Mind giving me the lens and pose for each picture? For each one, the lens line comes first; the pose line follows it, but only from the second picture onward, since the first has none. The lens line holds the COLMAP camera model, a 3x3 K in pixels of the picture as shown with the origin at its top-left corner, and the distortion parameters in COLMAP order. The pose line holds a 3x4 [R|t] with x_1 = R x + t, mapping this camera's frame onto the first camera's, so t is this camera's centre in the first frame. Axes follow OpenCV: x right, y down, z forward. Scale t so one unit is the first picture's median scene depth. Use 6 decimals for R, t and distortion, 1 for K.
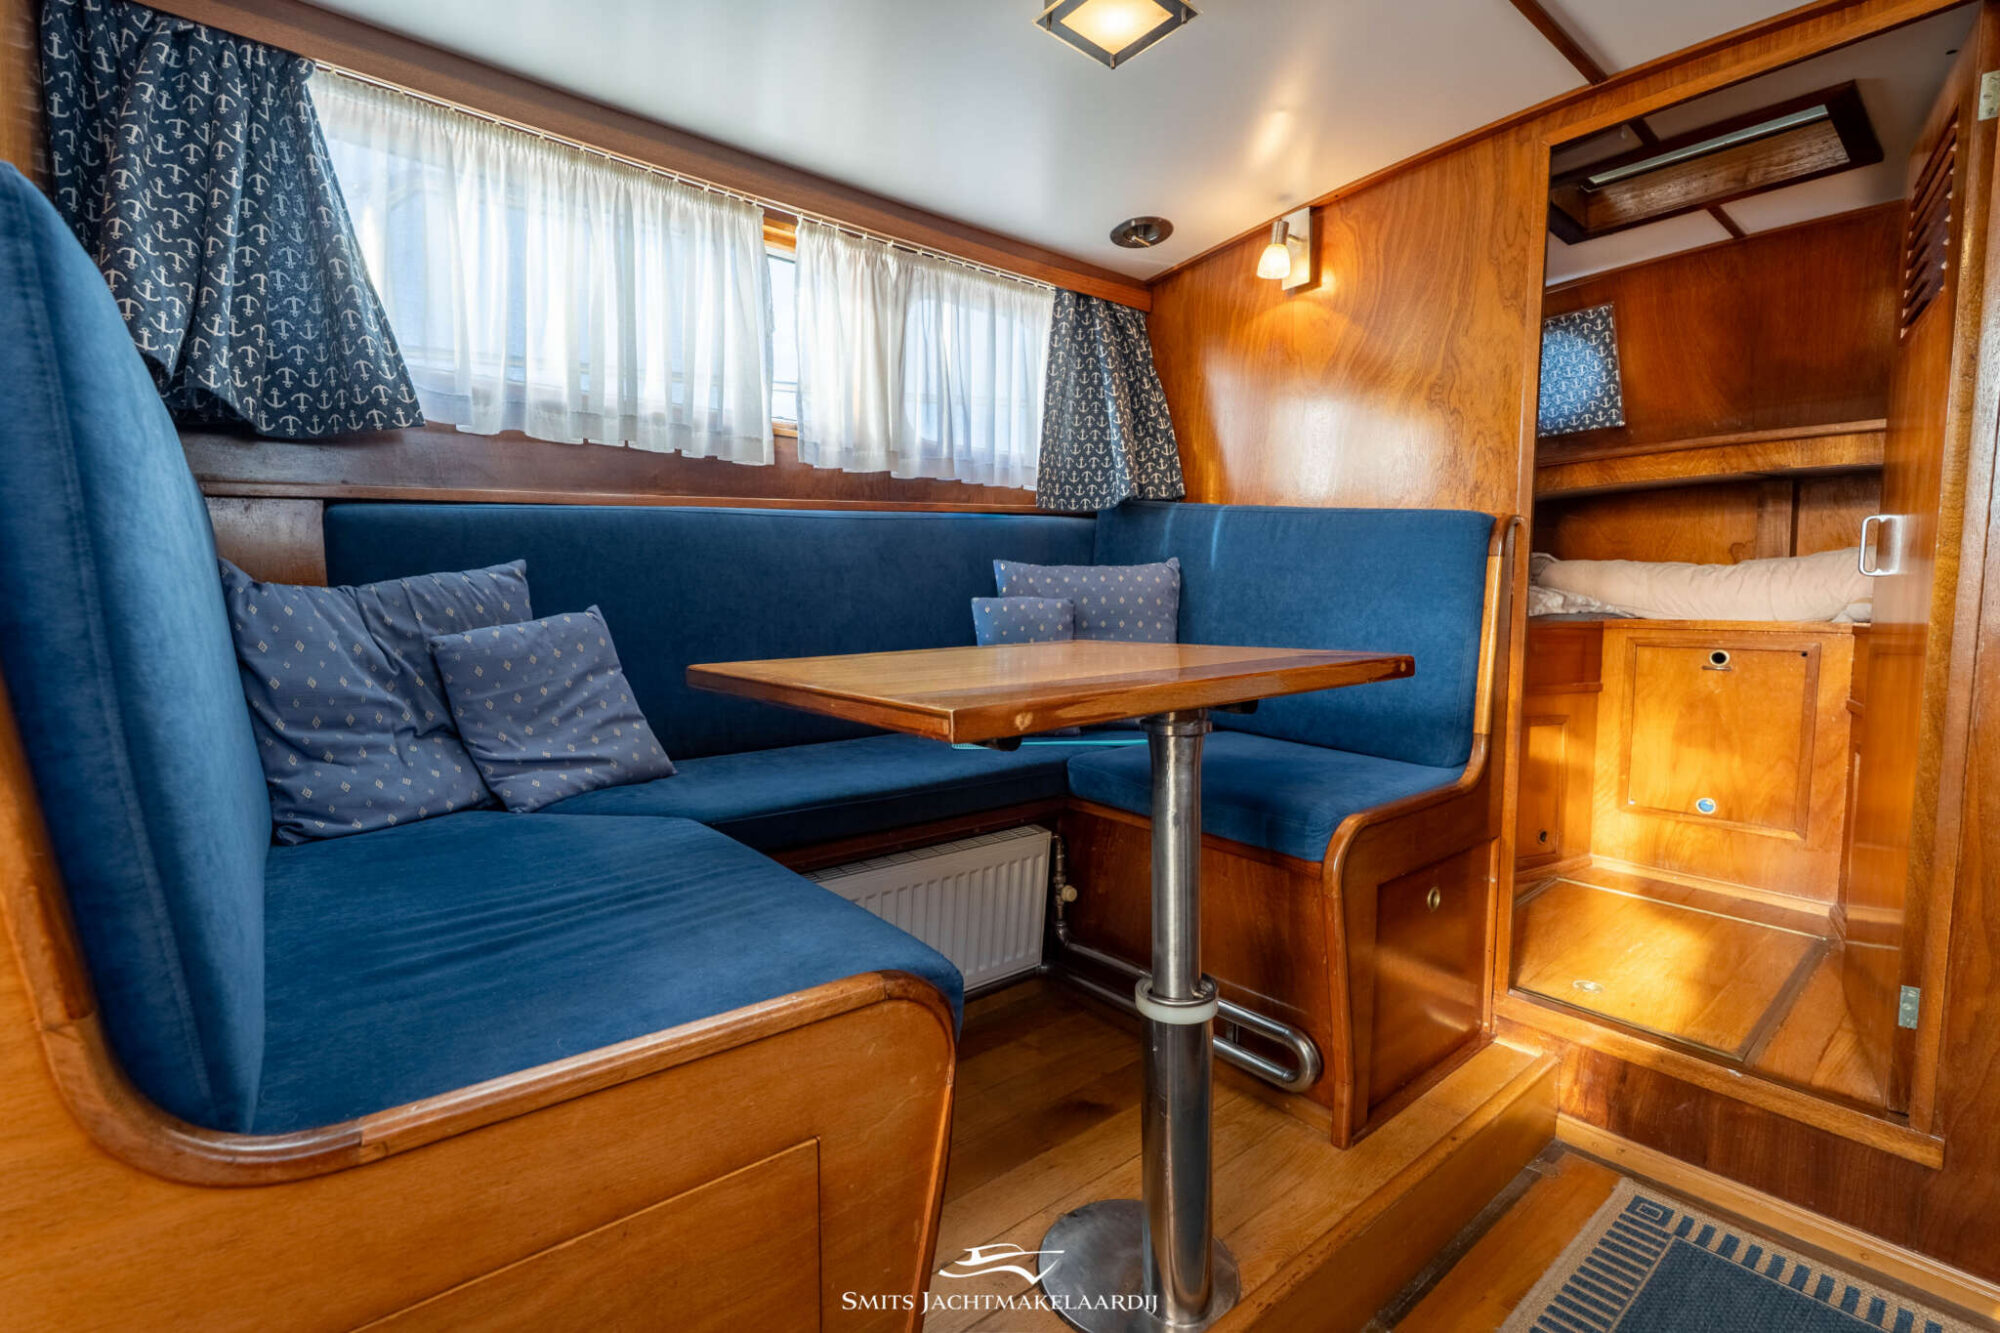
lens RADIAL K [[880.2, 0, 1006.0], [0, 880.2, 665.9], [0, 0, 1]] dist [0.000477, 0.000749]
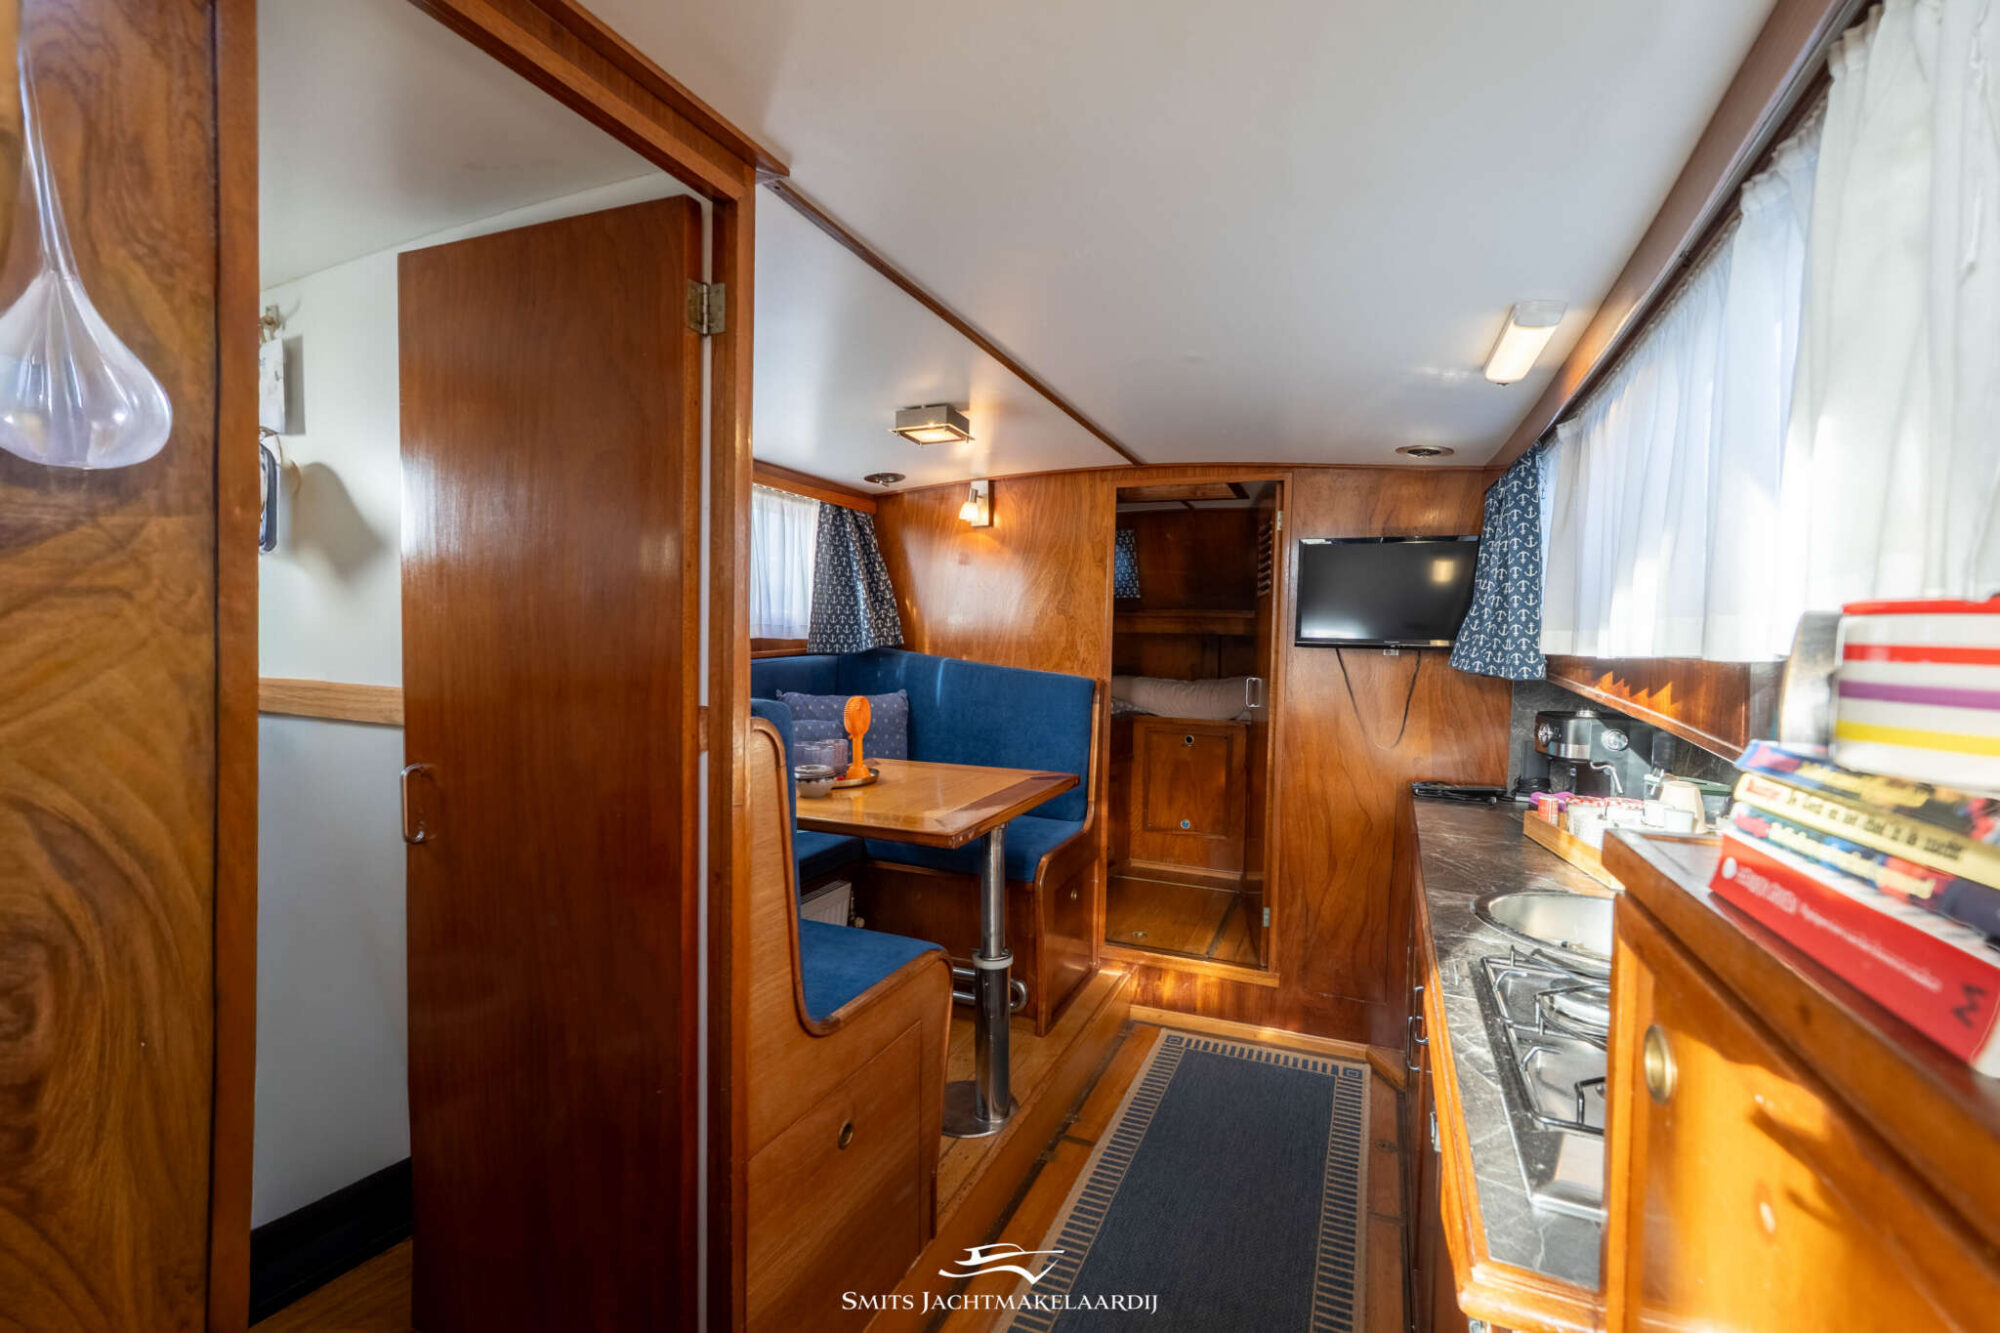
lens RADIAL K [[880.2, 0, 998.2], [0, 880.2, 666.0], [0, 0, 1]] dist [0.000477, 0.000749]
pose [[0.884876, -0.001012, 0.465825, -0.360924], [0.018256, 0.999305, -0.032507, -0.110311], [-0.465468, 0.037269, 0.884279, -0.398638]]
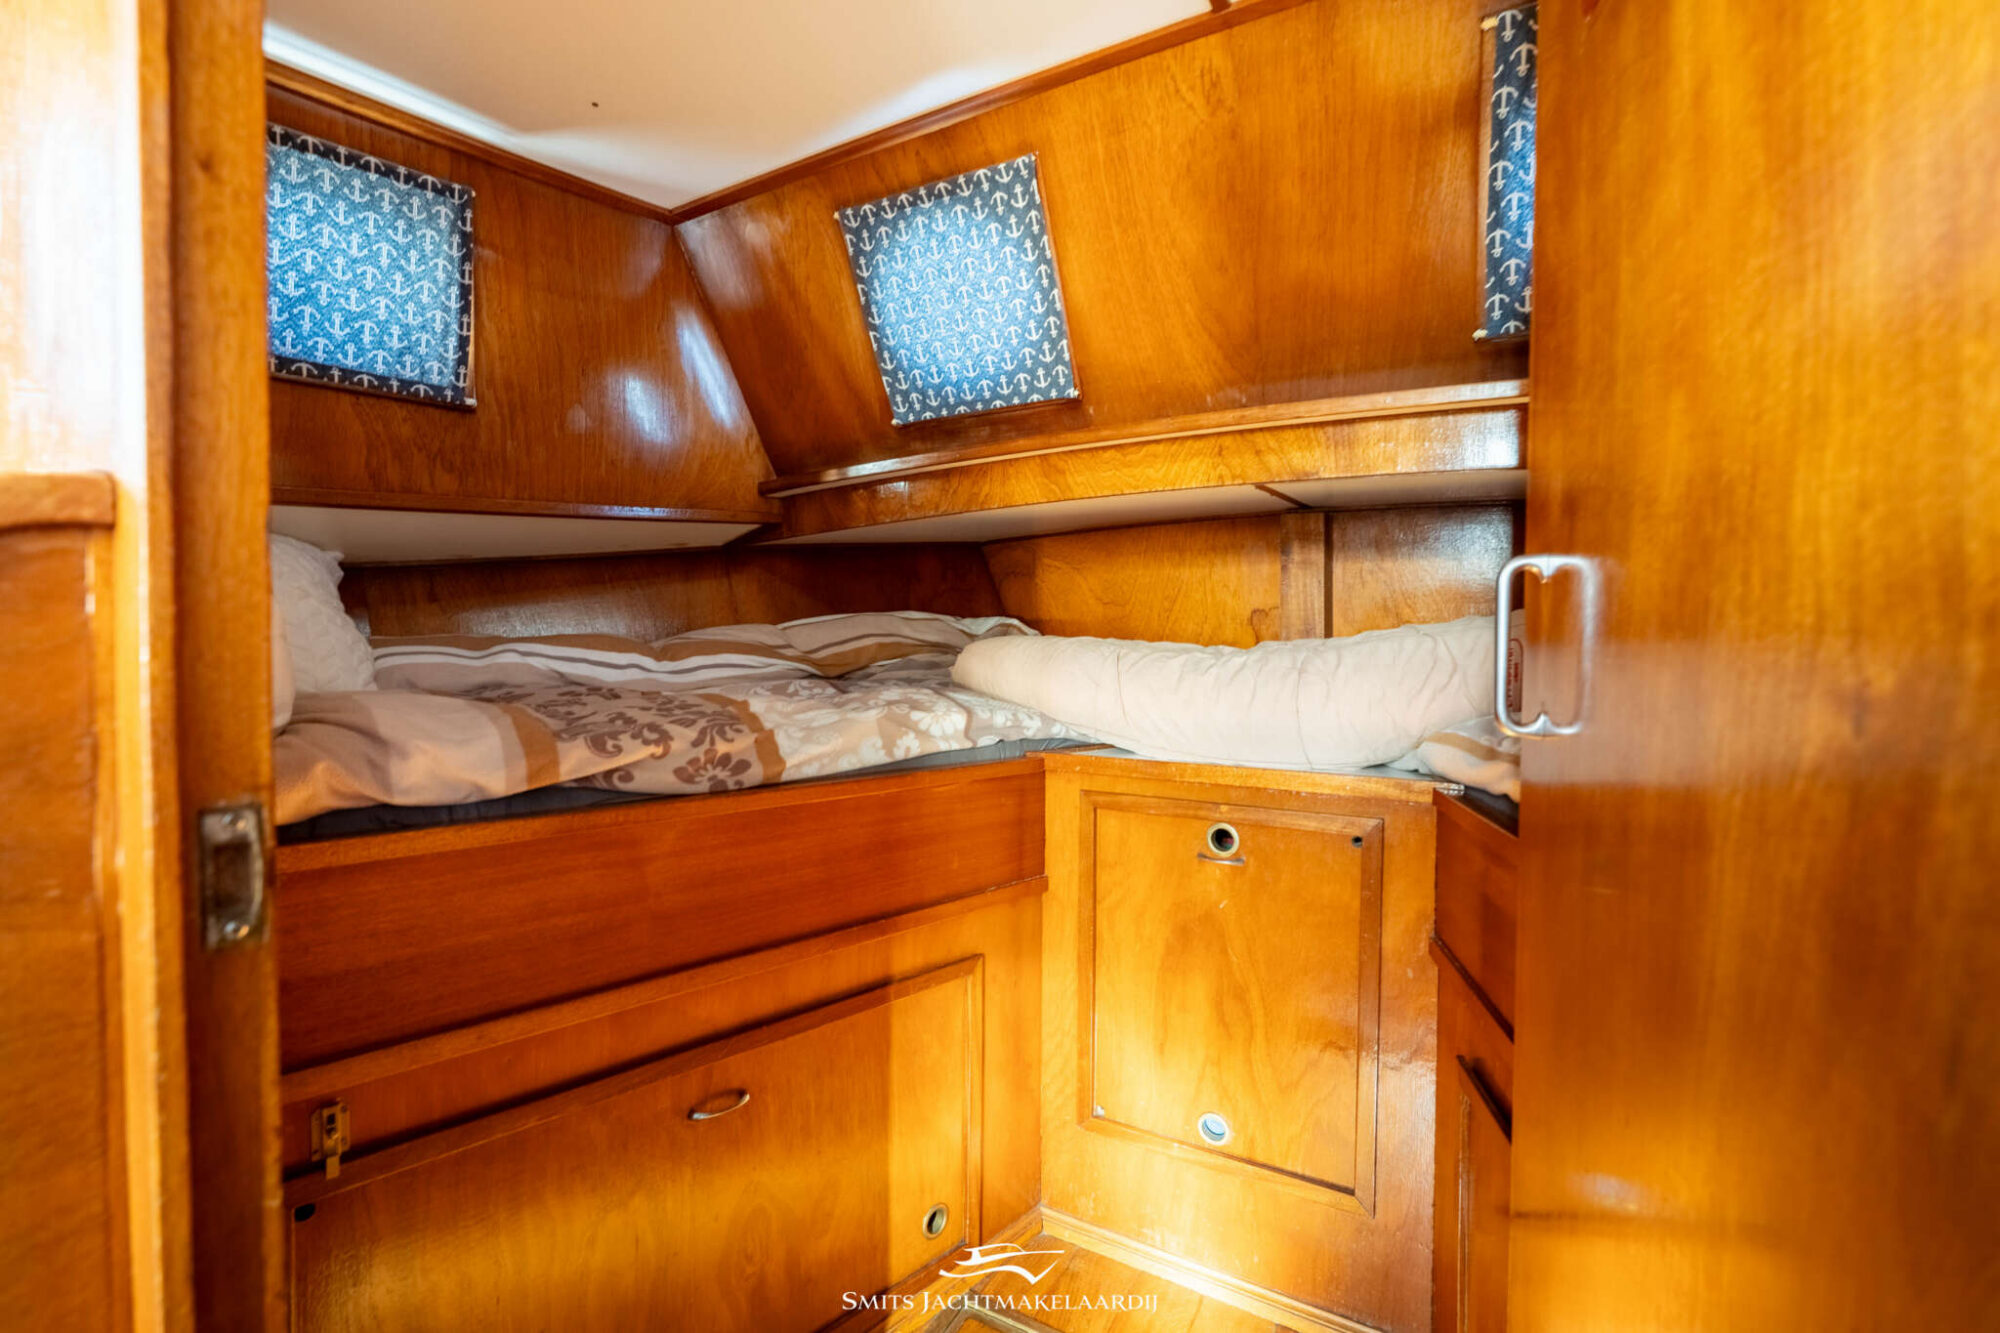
lens RADIAL K [[880.2, 0, 999.8], [0, 880.2, 665.9], [0, 0, 1]] dist [0.000477, 0.000749]
pose [[0.931184, -0.007963, 0.364463, 0.522520], [0.025831, 0.998690, -0.044177, -0.092735], [-0.363633, 0.050551, 0.930170, 0.588798]]
